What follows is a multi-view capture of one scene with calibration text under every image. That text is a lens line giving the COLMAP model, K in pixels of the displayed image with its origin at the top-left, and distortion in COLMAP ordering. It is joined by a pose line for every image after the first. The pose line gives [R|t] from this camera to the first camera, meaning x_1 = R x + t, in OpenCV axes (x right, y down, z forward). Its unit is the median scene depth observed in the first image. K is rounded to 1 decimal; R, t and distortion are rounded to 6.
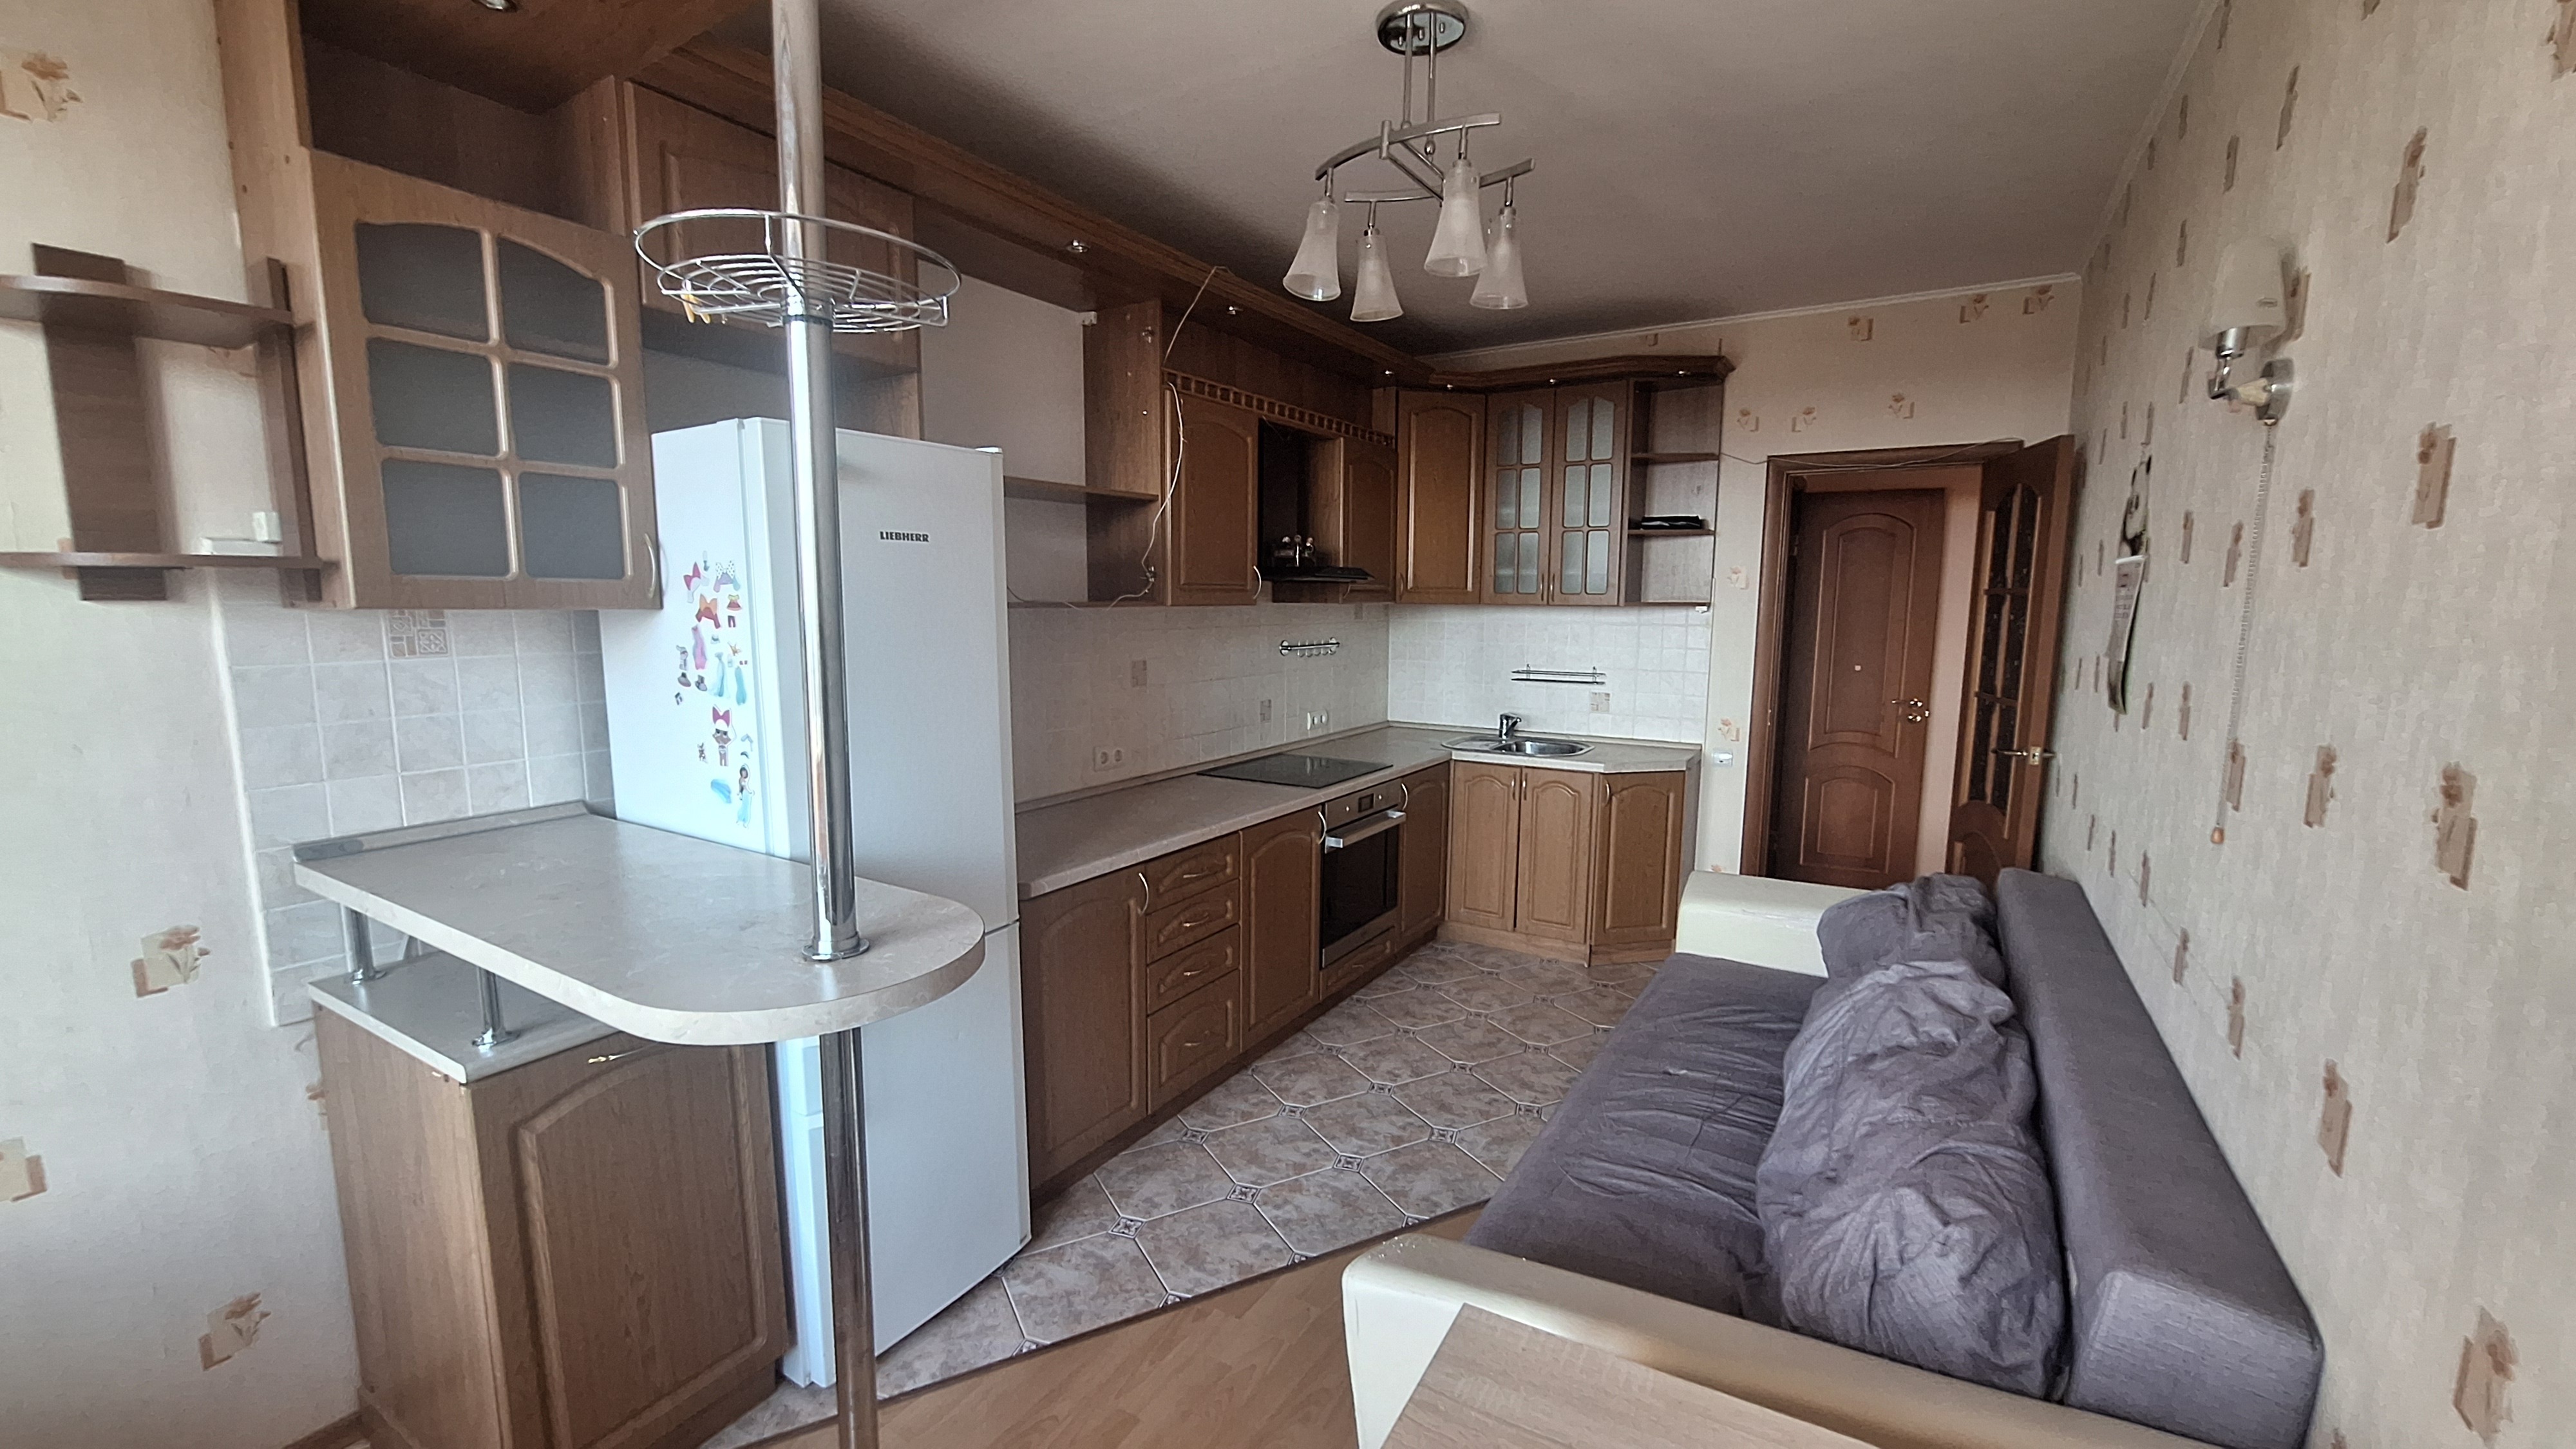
lens RADIAL K [[1025.3, 0, 1264.9], [0, 1025.3, 735.0], [0, 0, 1]] dist [-0.012348, 0.003636]
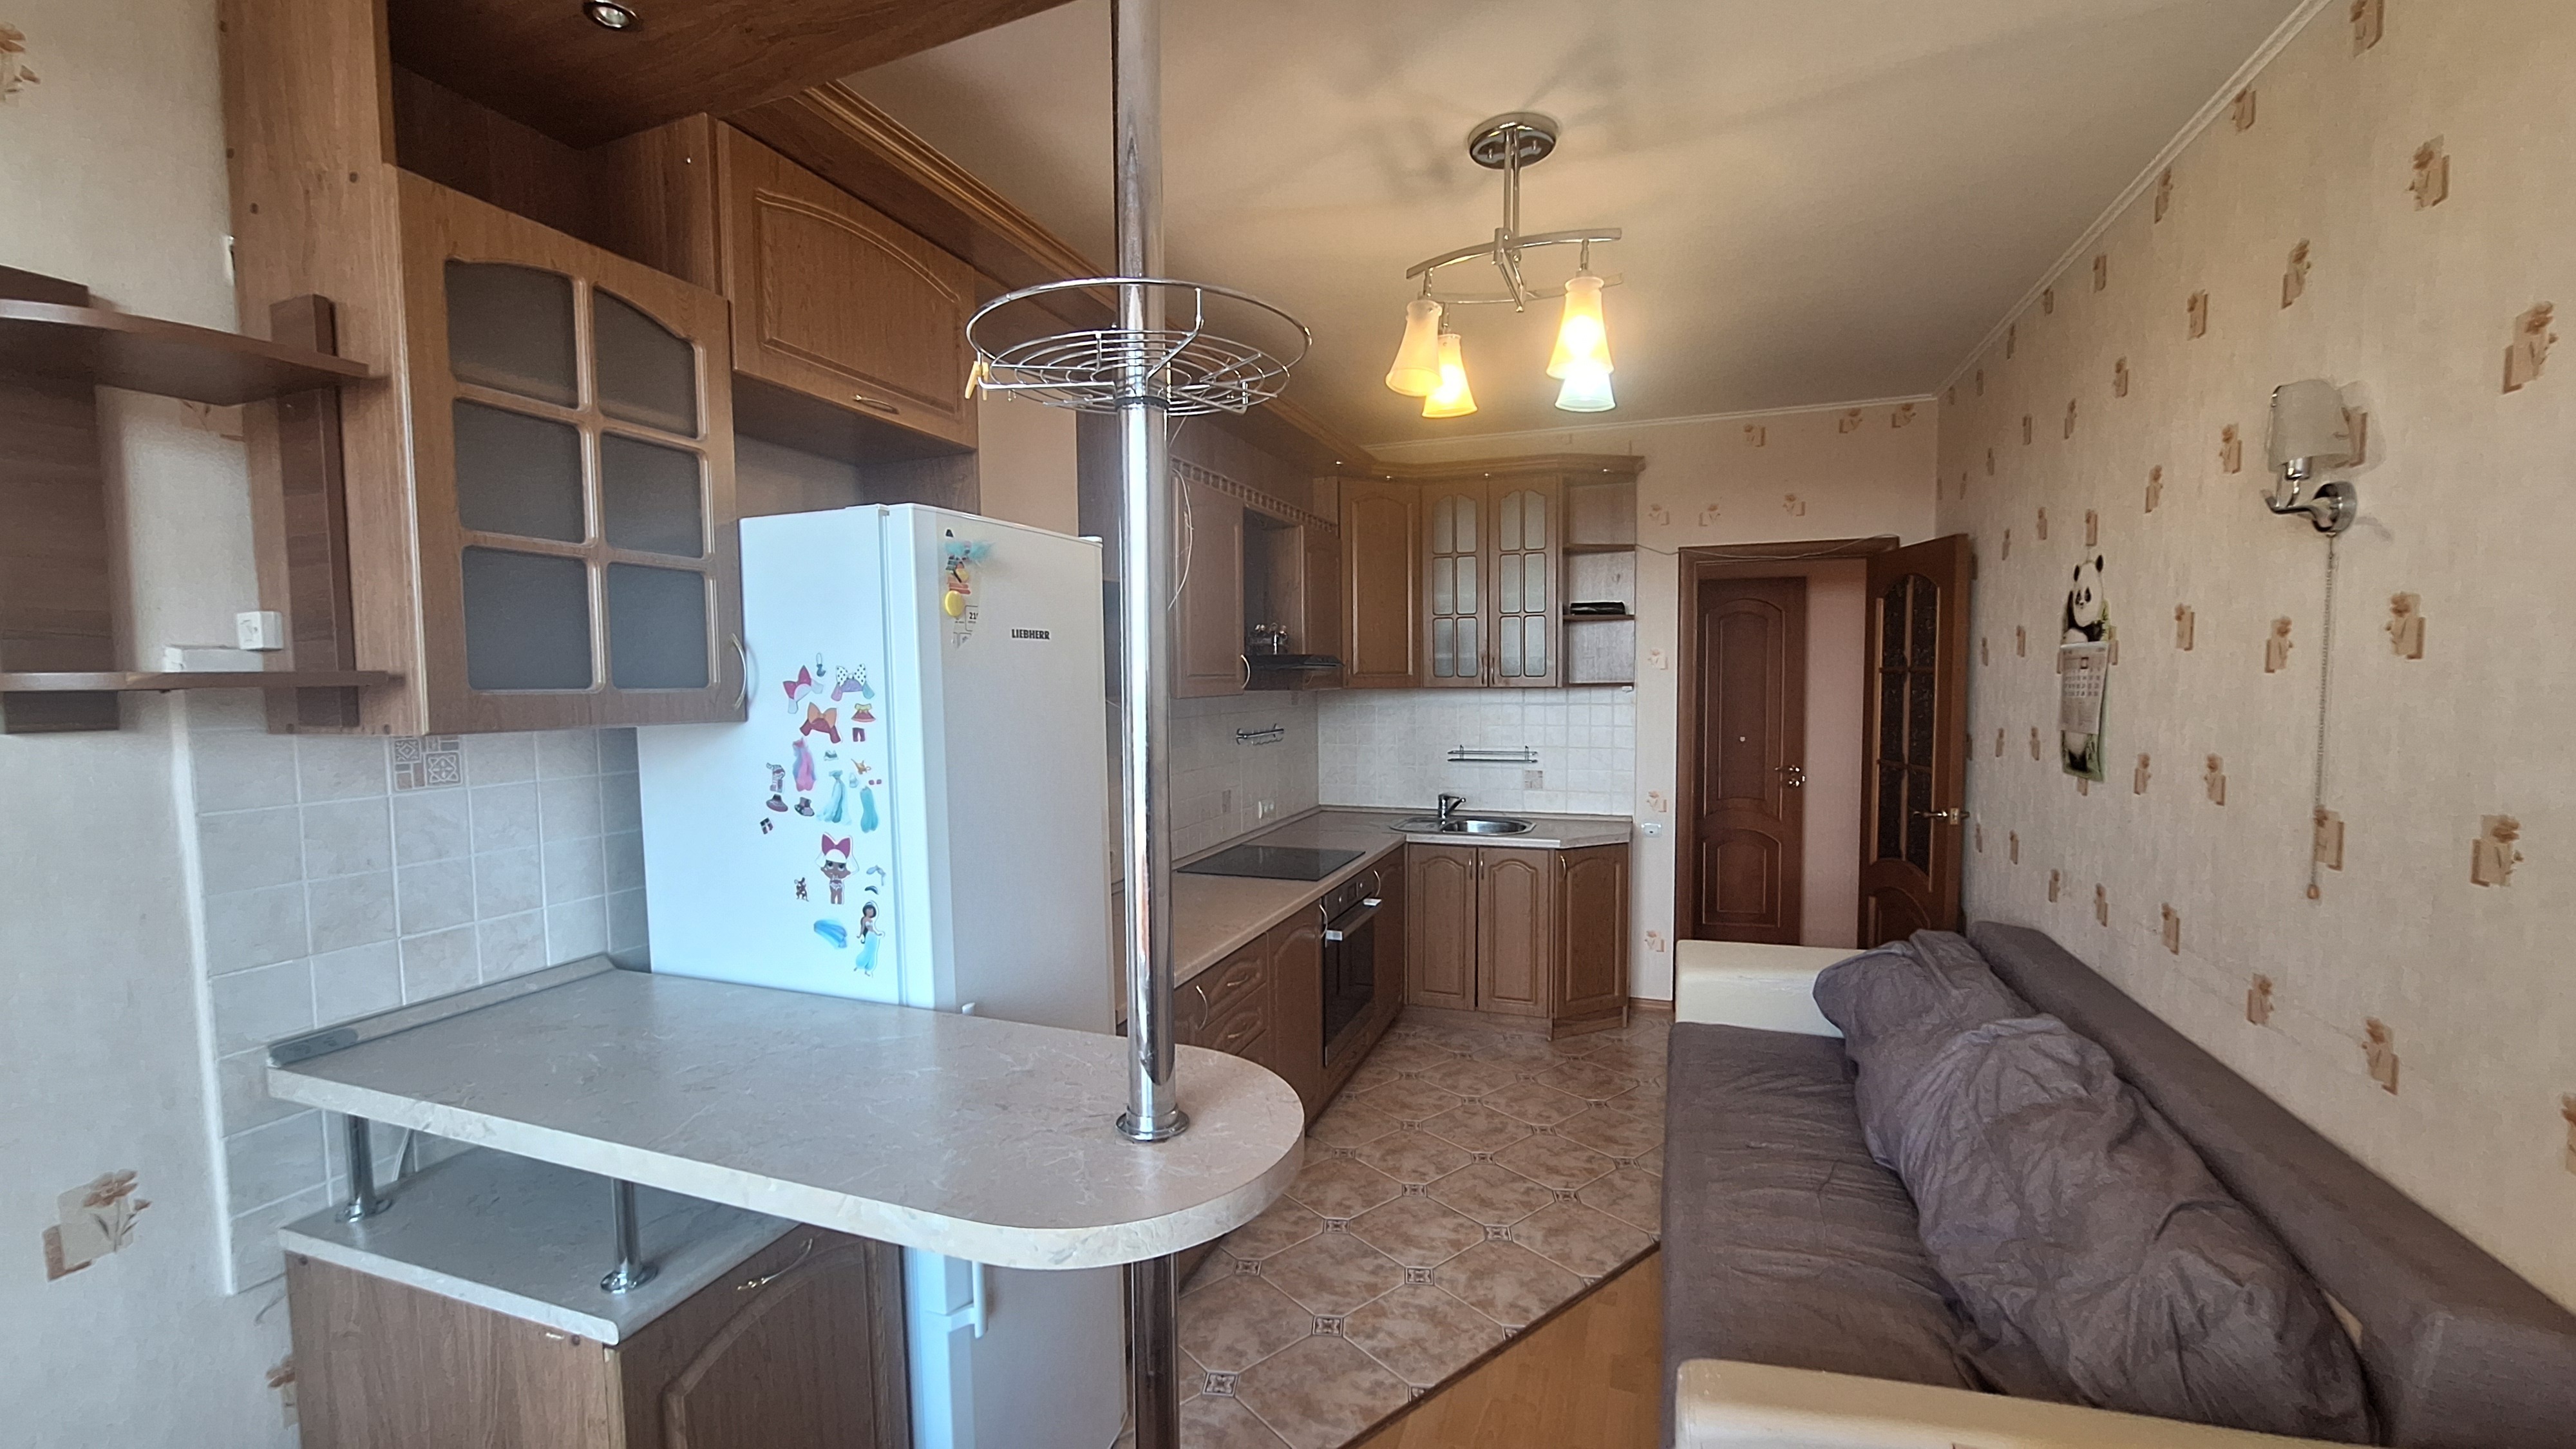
lens RADIAL K [[1025.3, 0, 1276.1], [0, 1025.3, 739.6], [0, 0, 1]] dist [-0.012348, 0.003636]
pose [[0.979535, -0.027280, 0.199417, -0.323117], [0.041377, 0.996904, -0.066868, -0.032425], [-0.196975, 0.073751, 0.977631, 0.082663]]
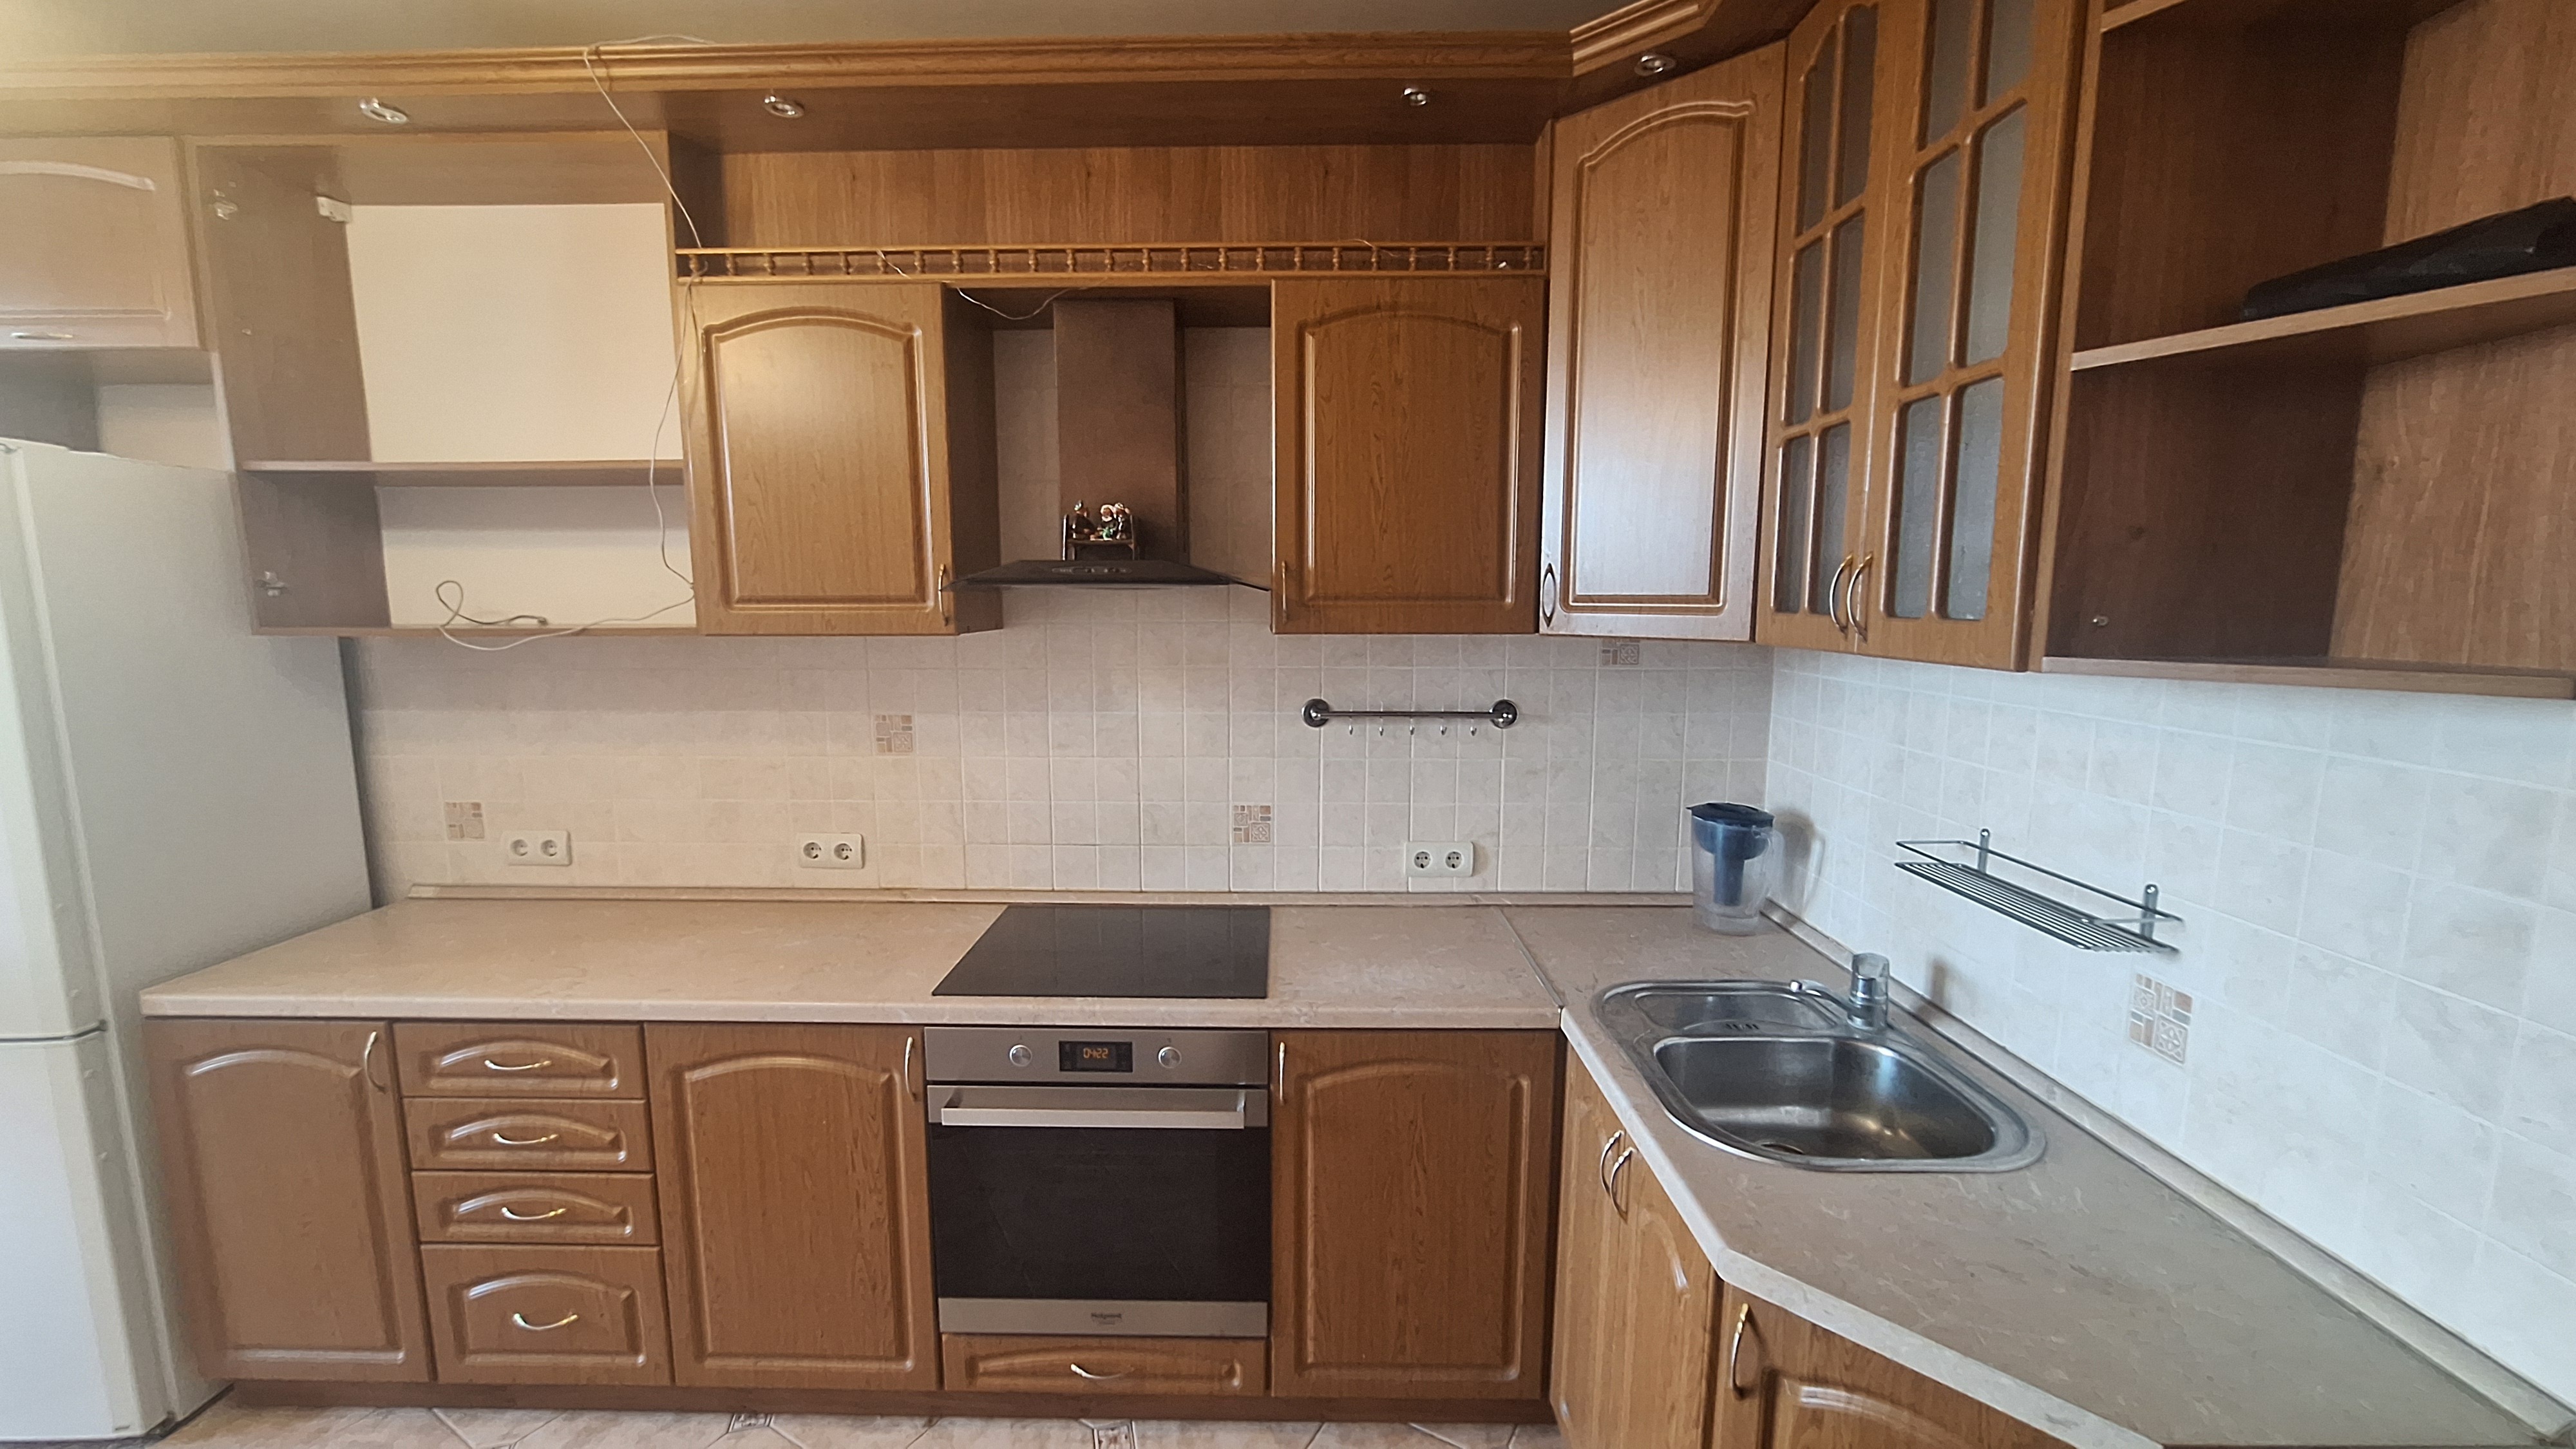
lens RADIAL K [[1025.3, 0, 1270.6], [0, 1025.3, 737.4], [0, 0, 1]] dist [-0.012348, 0.003636]
pose [[0.526120, 0.114220, -0.842705, 1.020779], [-0.112281, 0.991594, 0.064301, -0.234334], [0.842966, 0.060789, 0.534522, 1.576525]]
